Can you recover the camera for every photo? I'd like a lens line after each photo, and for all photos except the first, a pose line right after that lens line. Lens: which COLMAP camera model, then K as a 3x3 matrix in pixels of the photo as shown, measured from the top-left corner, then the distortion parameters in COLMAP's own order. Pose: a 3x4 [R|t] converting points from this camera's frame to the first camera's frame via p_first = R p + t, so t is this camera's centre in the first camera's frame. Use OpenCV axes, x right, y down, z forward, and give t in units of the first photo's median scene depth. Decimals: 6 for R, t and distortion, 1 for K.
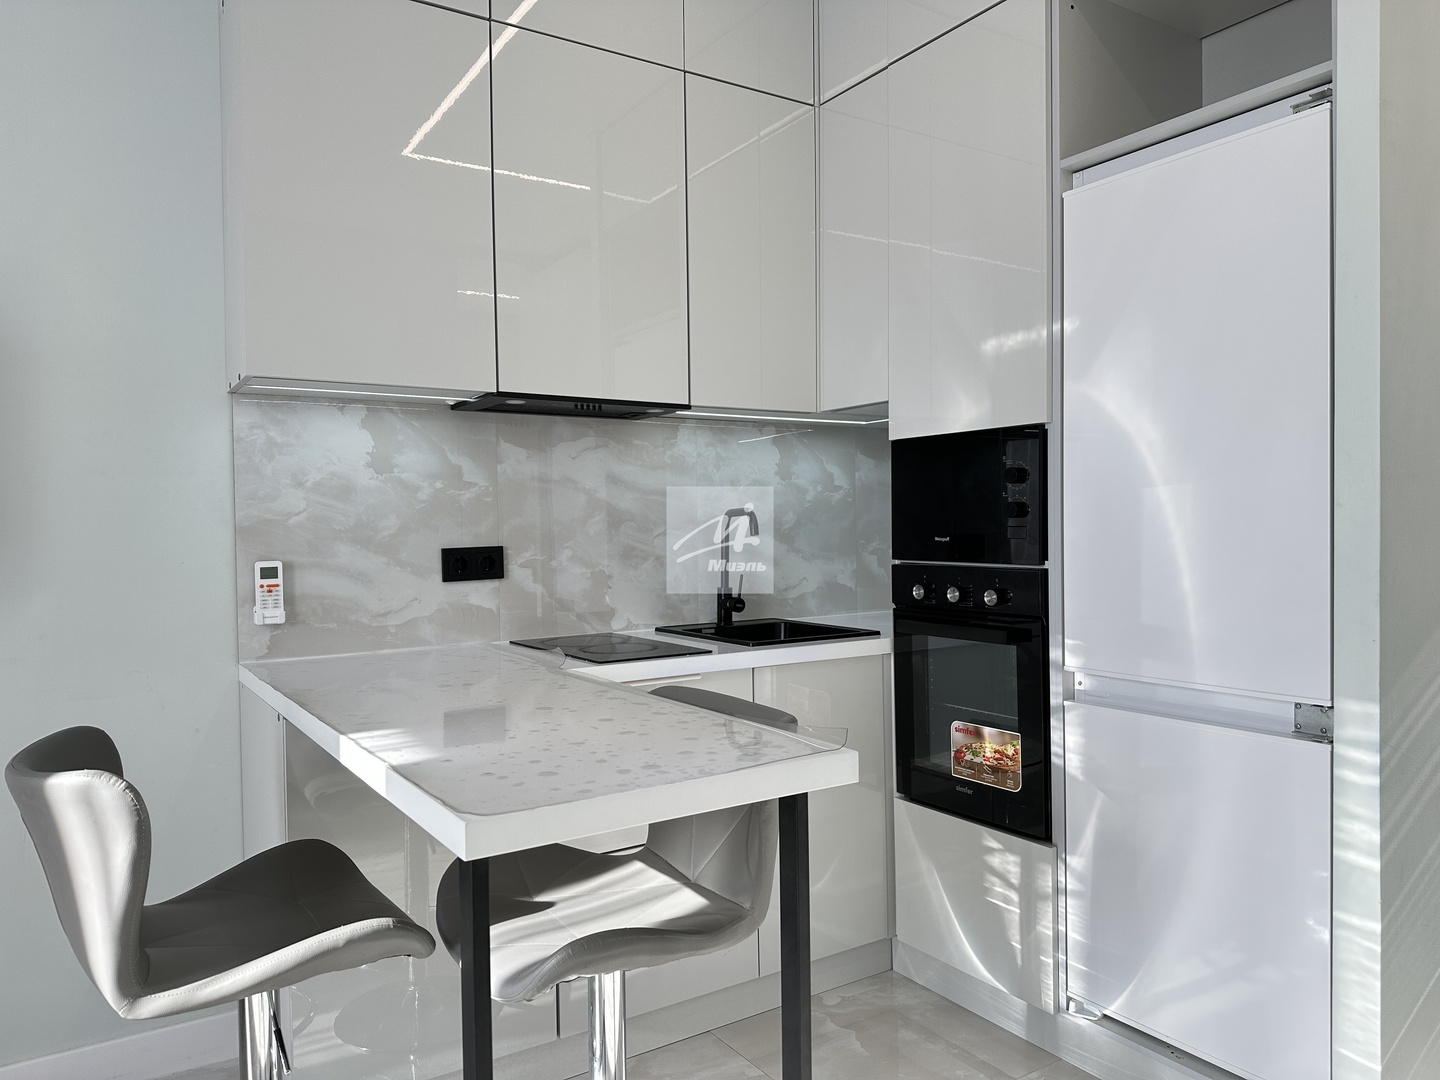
lens RADIAL K [[1002.8, 0, 731.0], [0, 1002.8, 546.3], [0, 0, 1]] dist [0.068877, -0.000986]
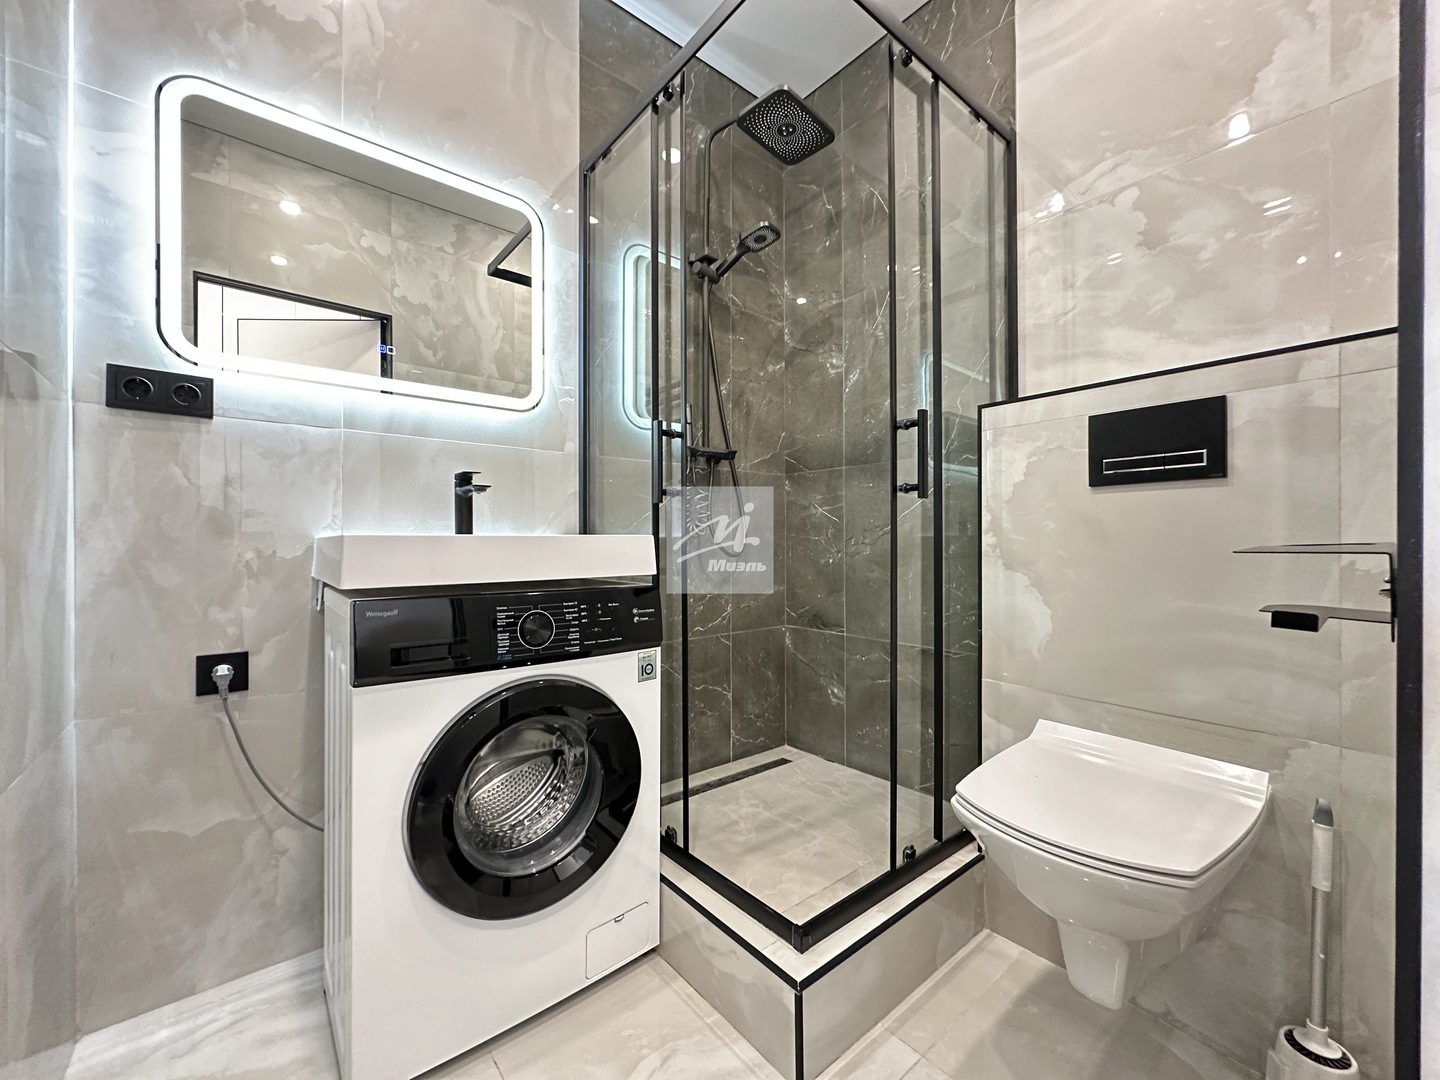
lens RADIAL K [[573.8, 0, 718.4], [0, 573.8, 543.5], [0, 0, 1]] dist [-0.002012, 0.000286]
pose [[0.101730, 0.013709, -0.994718, 0.173048], [-0.023483, 0.999660, 0.011376, 0.219399], [0.994535, 0.022202, 0.102017, 0.515526]]
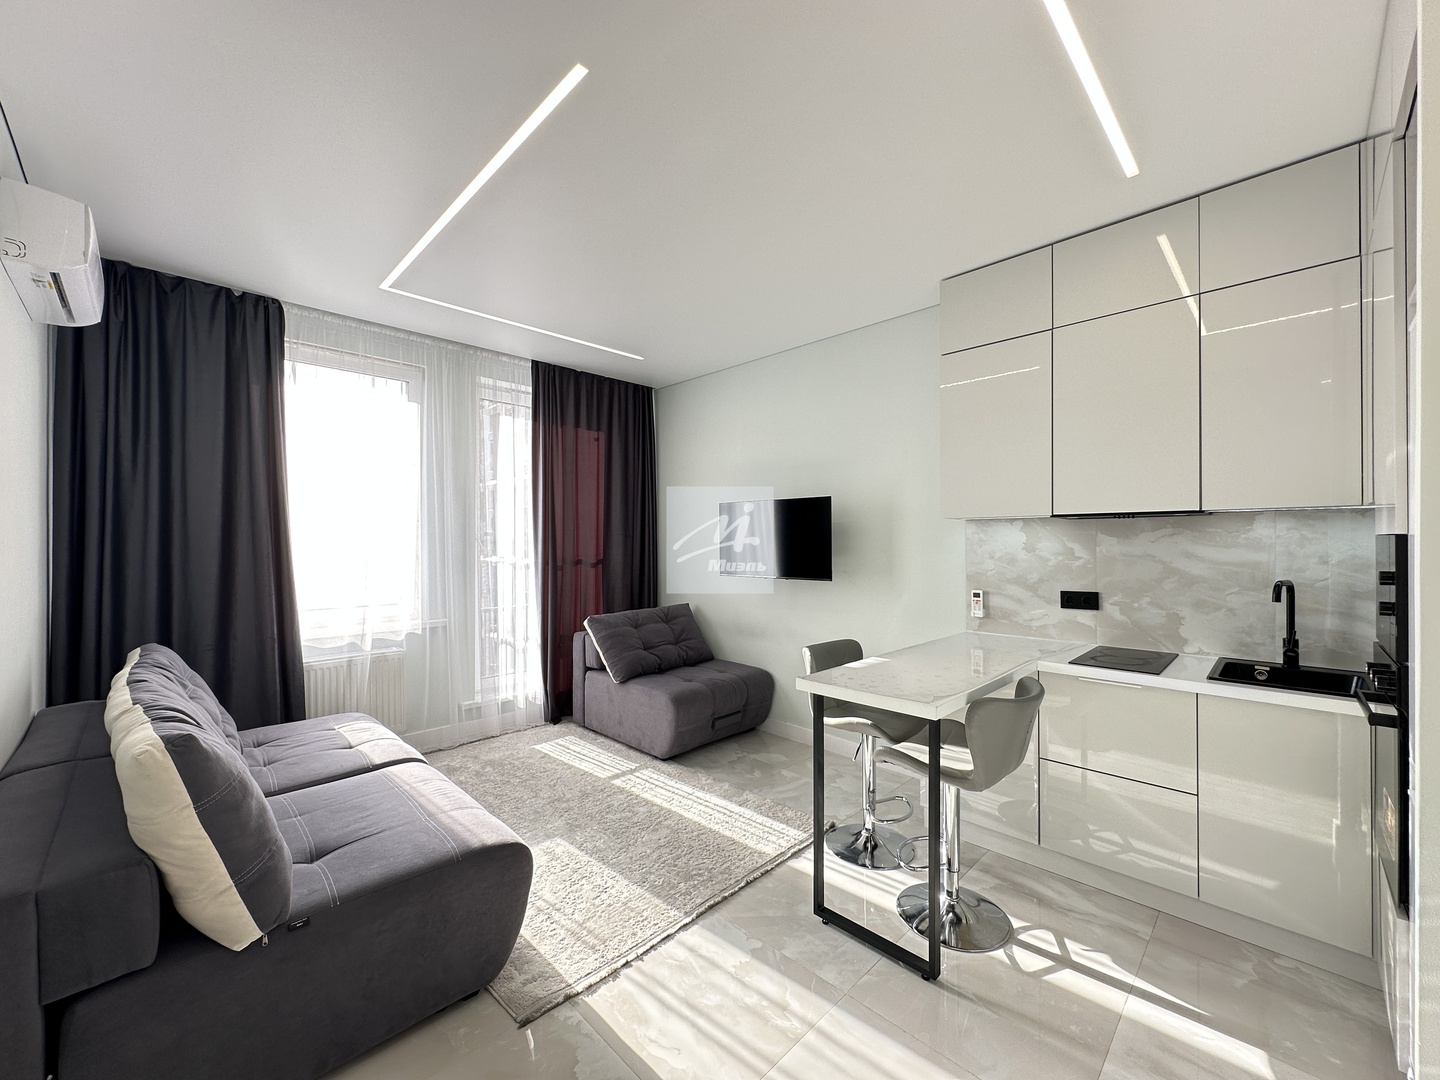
lens RADIAL K [[573.8, 0, 714.0], [0, 573.8, 538.6], [0, 0, 1]] dist [-0.002012, 0.000286]
pose [[0.190880, 0.006392, -0.981593, 0.684352], [-0.019292, 0.999810, 0.002759, -0.090326], [0.981424, 0.018410, 0.190967, 0.130762]]
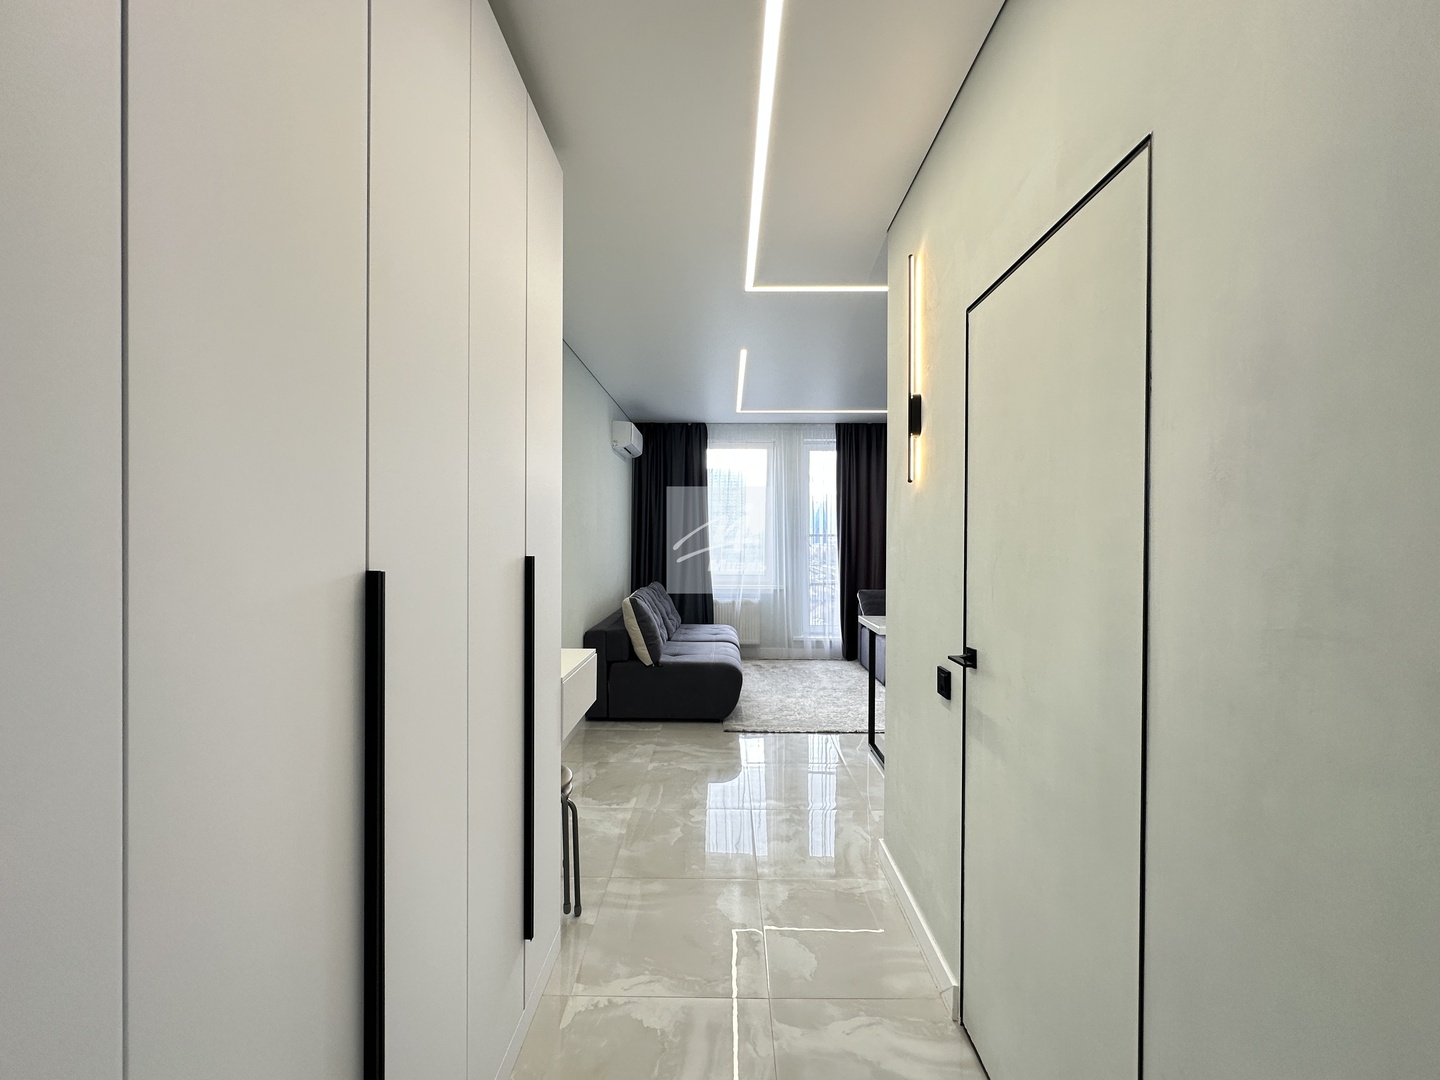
lens RADIAL K [[573.8, 0, 711.9], [0, 573.8, 541.9], [0, 0, 1]] dist [-0.002012, 0.000286]
pose [[-0.570855, 0.017012, -0.820874, 1.404879], [-0.013769, 0.999446, 0.030288, -0.134119], [0.820935, 0.028593, -0.570305, 0.970007]]
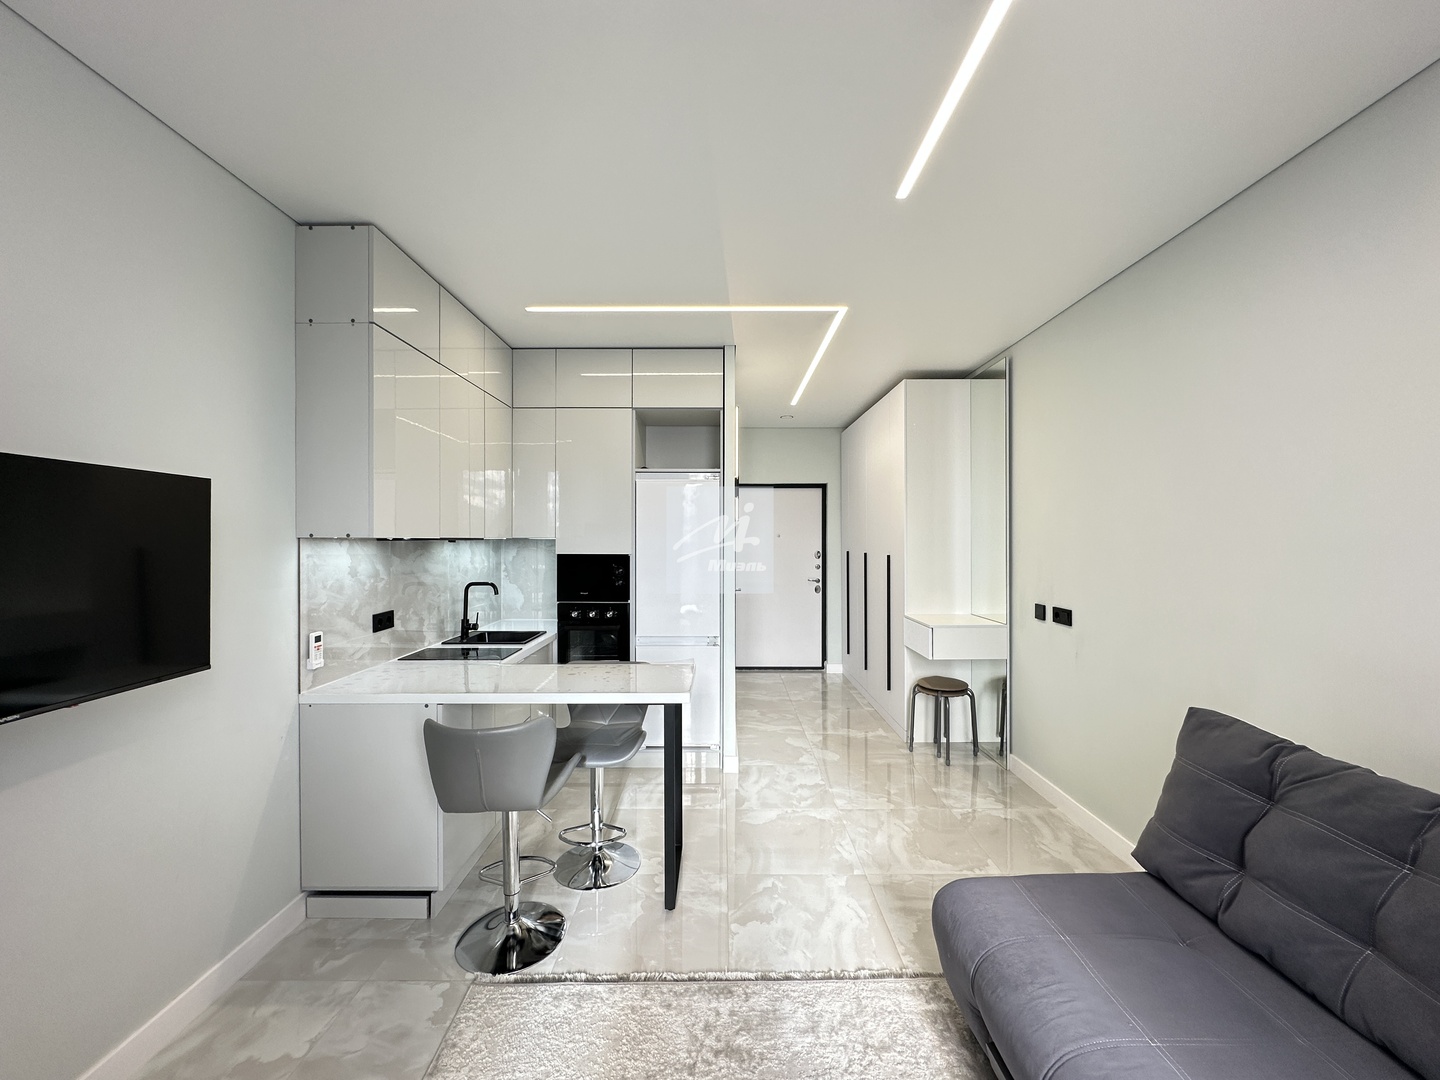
lens RADIAL K [[573.8, 0, 720.4], [0, 573.8, 540.3], [0, 0, 1]] dist [-0.002012, 0.000286]
pose [[0.553351, 0.011456, 0.832869, -0.834704], [0.012094, 0.999690, -0.021786, -0.107065], [-0.832860, 0.022128, 0.553041, -0.133535]]
